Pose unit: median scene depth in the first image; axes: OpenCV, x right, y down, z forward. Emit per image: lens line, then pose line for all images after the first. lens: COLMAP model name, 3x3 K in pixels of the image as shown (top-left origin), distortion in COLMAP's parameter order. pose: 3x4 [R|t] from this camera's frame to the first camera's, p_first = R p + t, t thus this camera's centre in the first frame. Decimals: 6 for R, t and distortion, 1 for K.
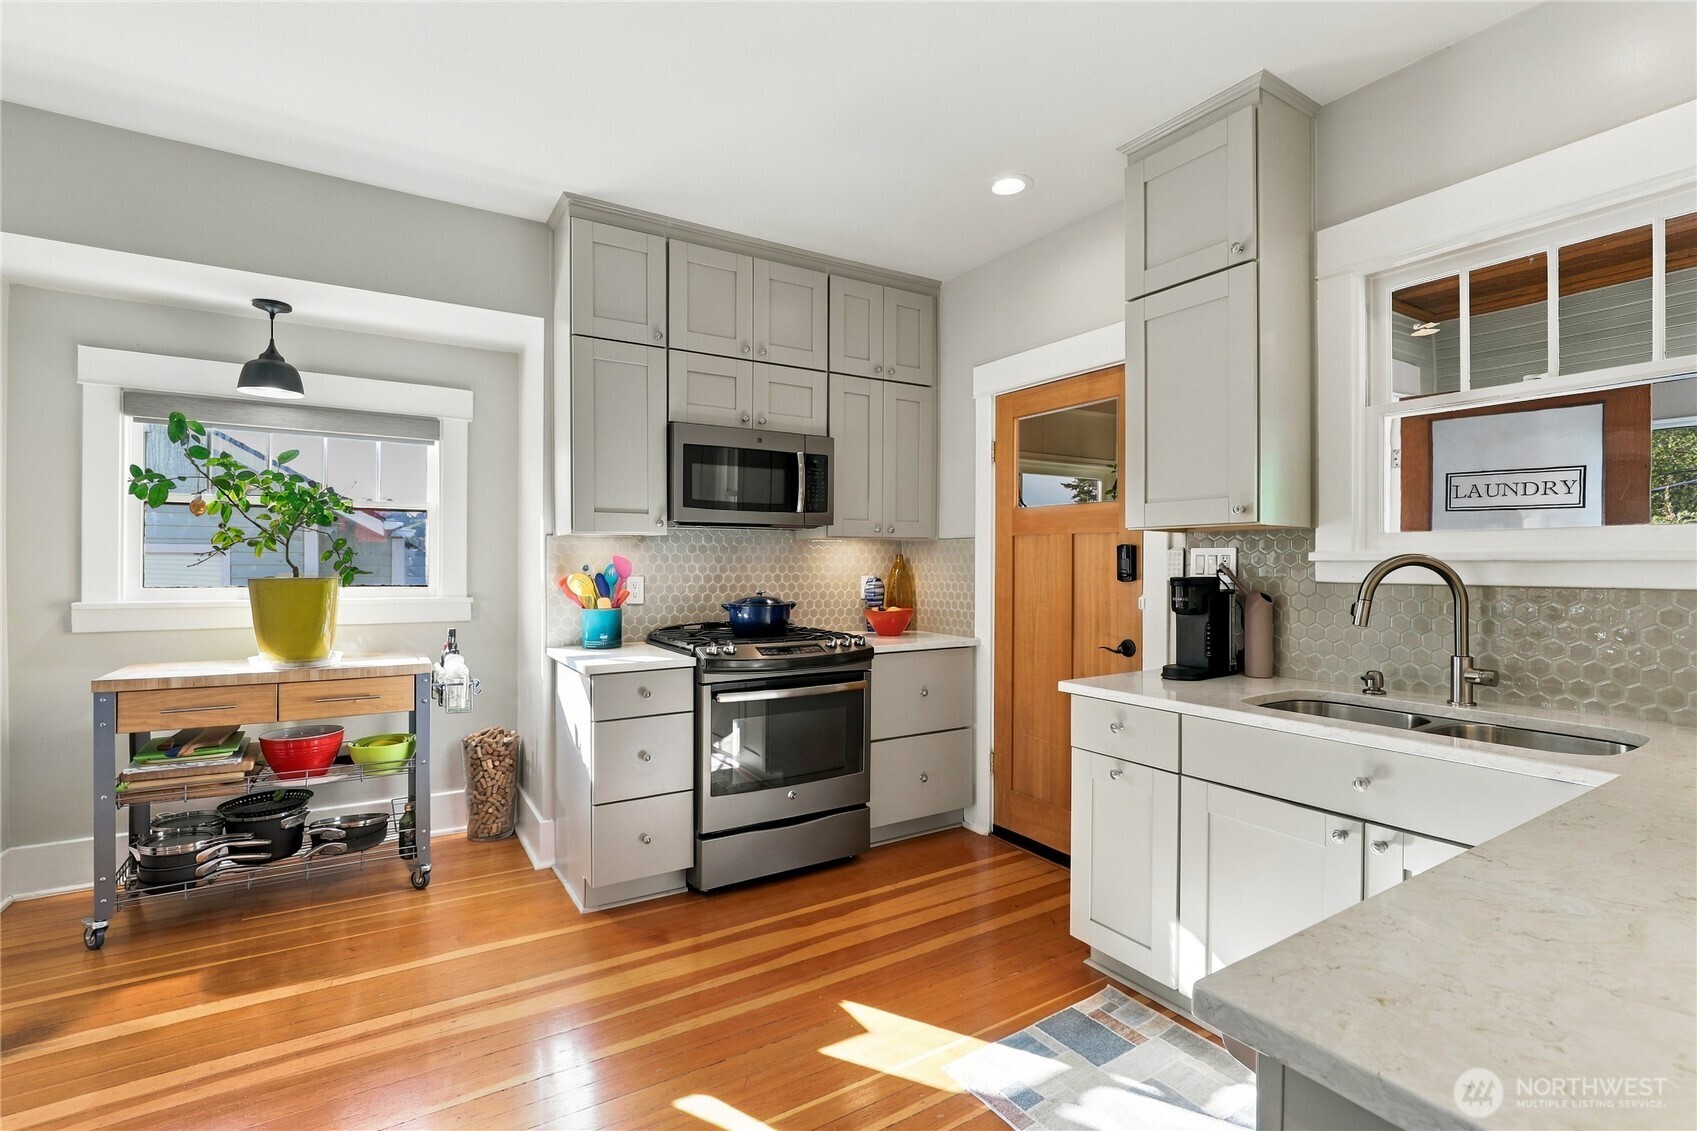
lens RADIAL K [[782.5, 0, 852.7], [0, 782.5, 566.7], [0, 0, 1]] dist [-0.011655, 0.001727]
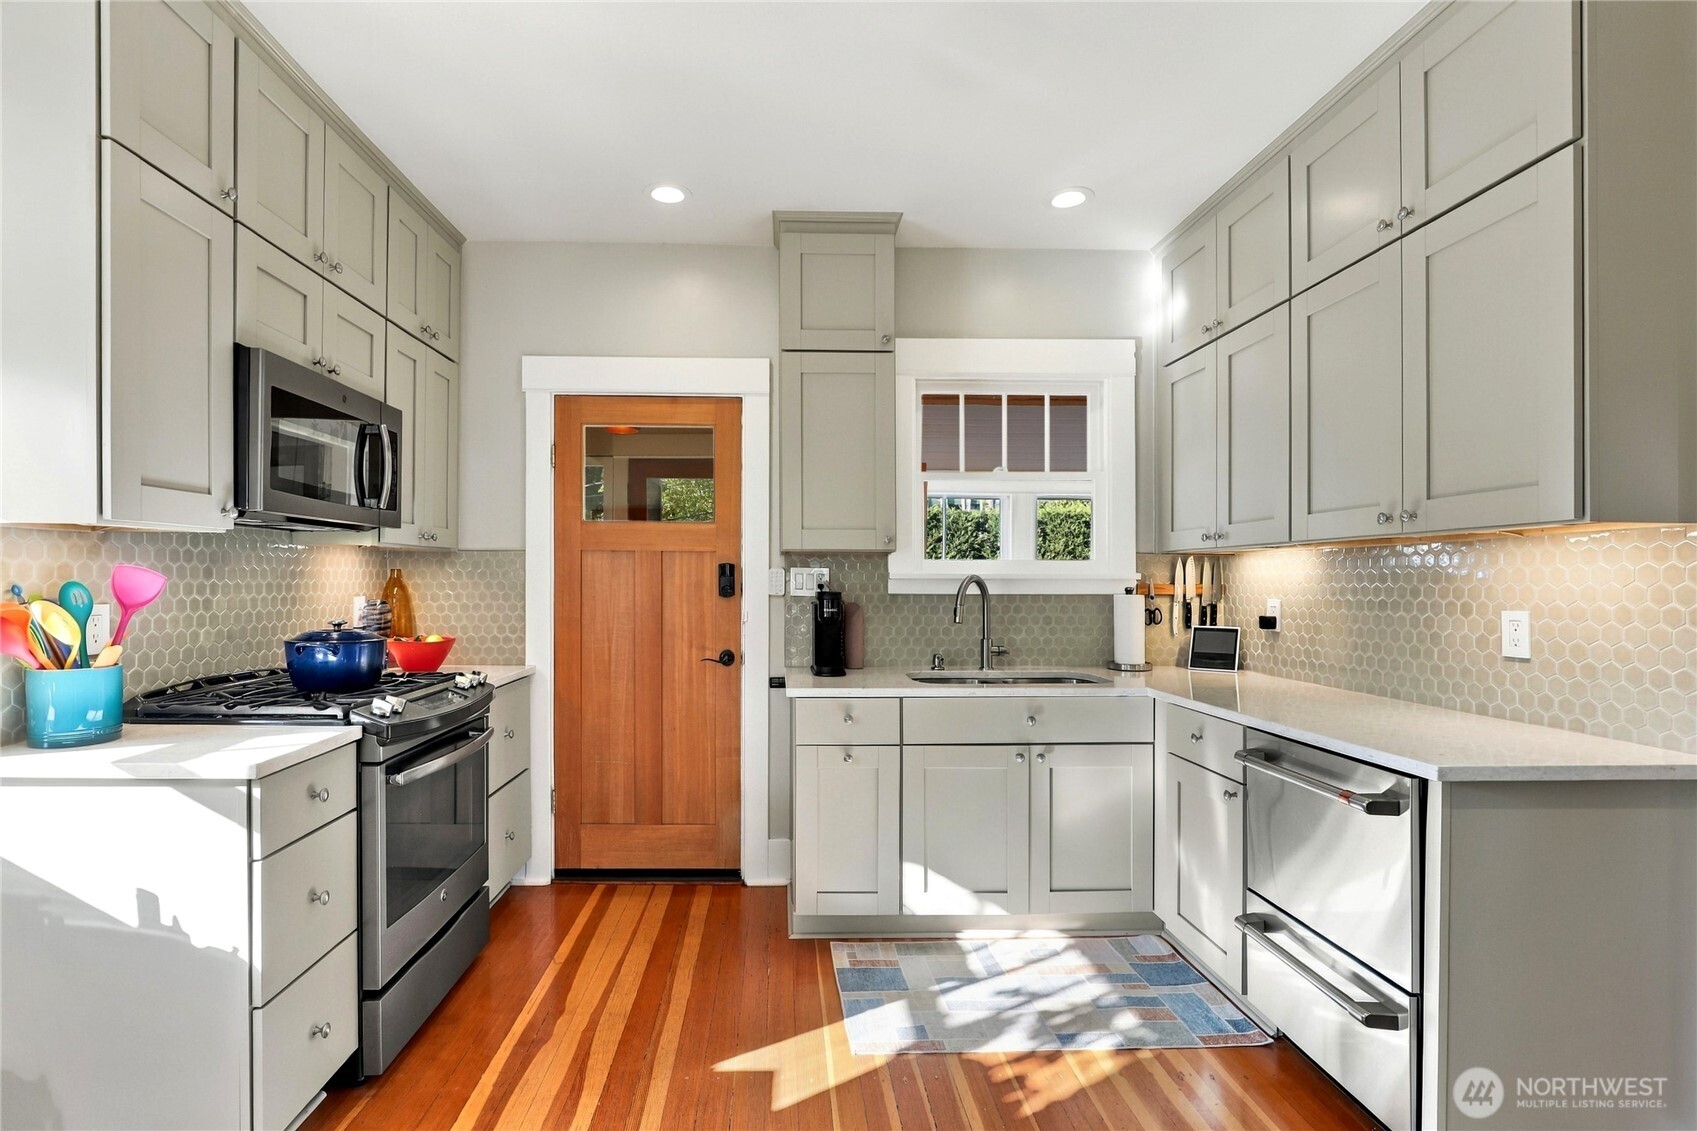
lens RADIAL K [[810.7, 0, 809.2], [0, 810.7, 585.5], [0, 0, 1]] dist [-0.001755, 0.000318]
pose [[0.506460, -0.005057, 0.862248, -0.630026], [0.003195, 0.999987, 0.003988, -0.001378], [-0.862257, 0.000735, 0.506470, 0.358998]]
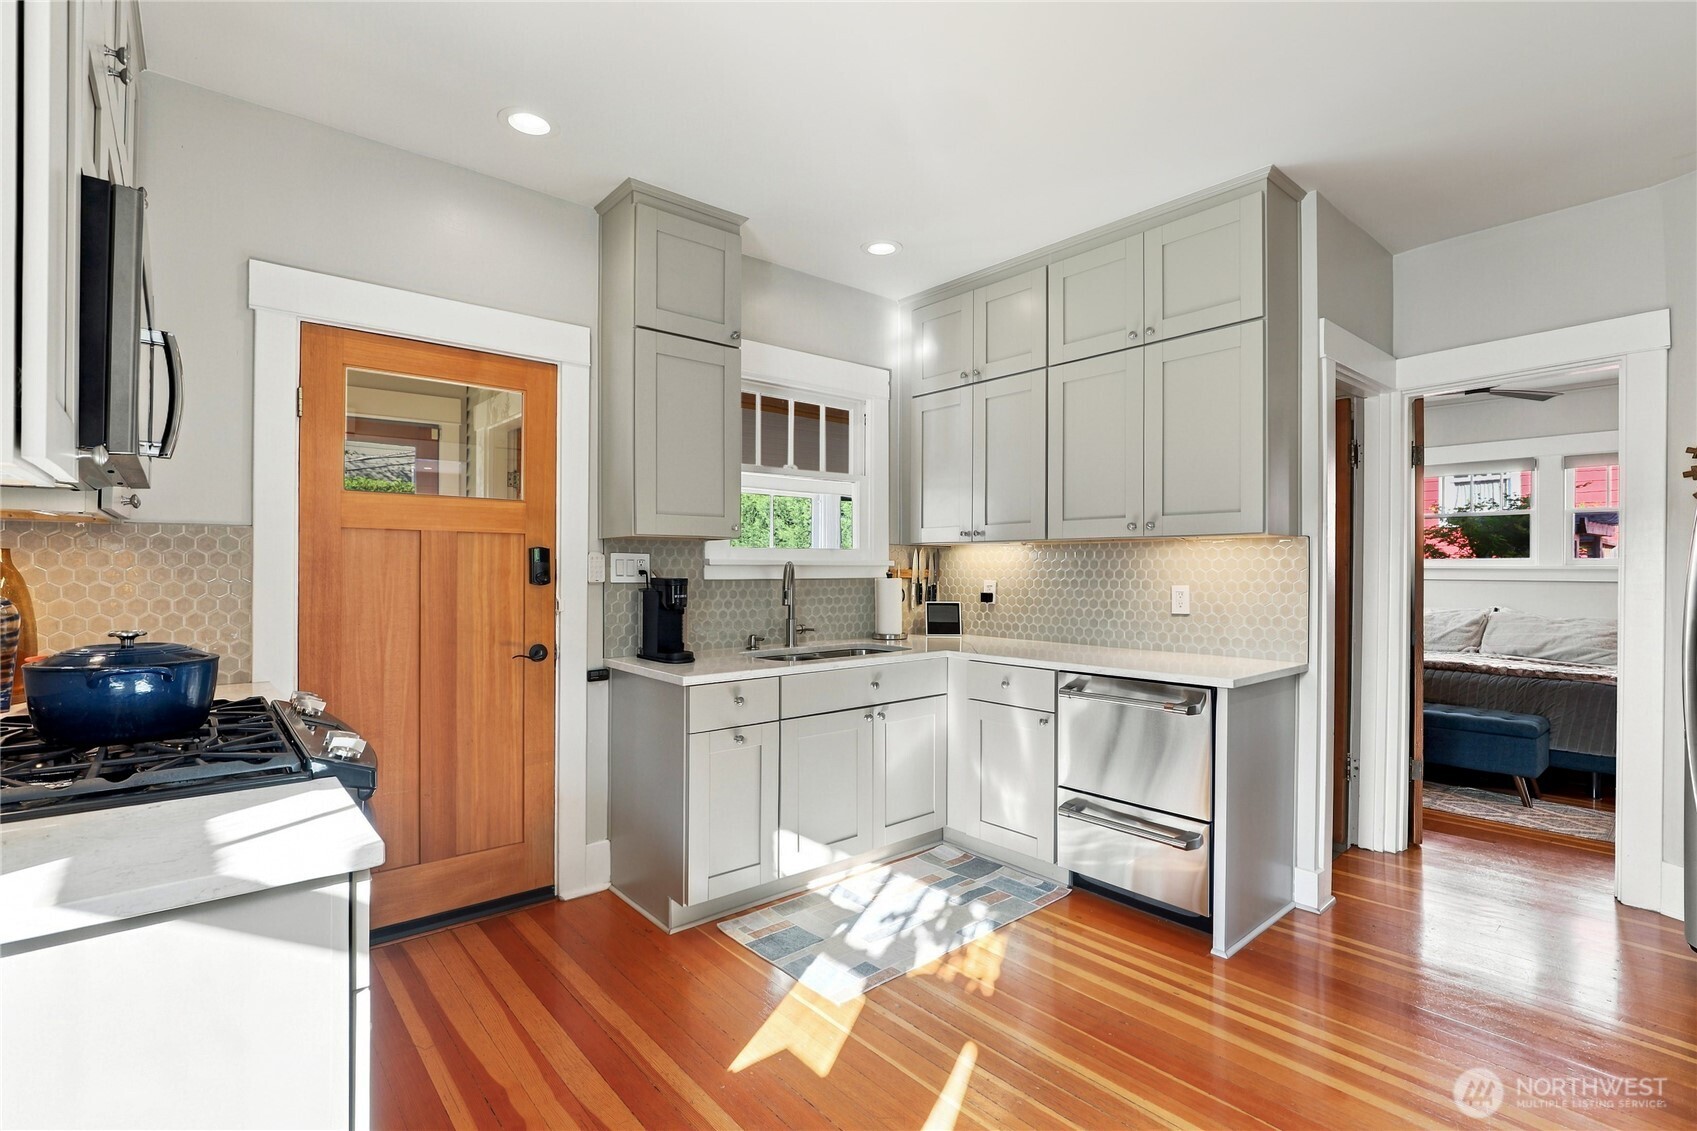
lens RADIAL K [[782.5, 0, 852.7], [0, 782.5, 566.7], [0, 0, 1]] dist [-0.011655, 0.001727]
pose [[-0.149094, -0.001523, 0.988822, -0.746557], [0.002930, 0.999994, 0.001982, -0.004793], [-0.988819, 0.003193, -0.149088, 0.834230]]
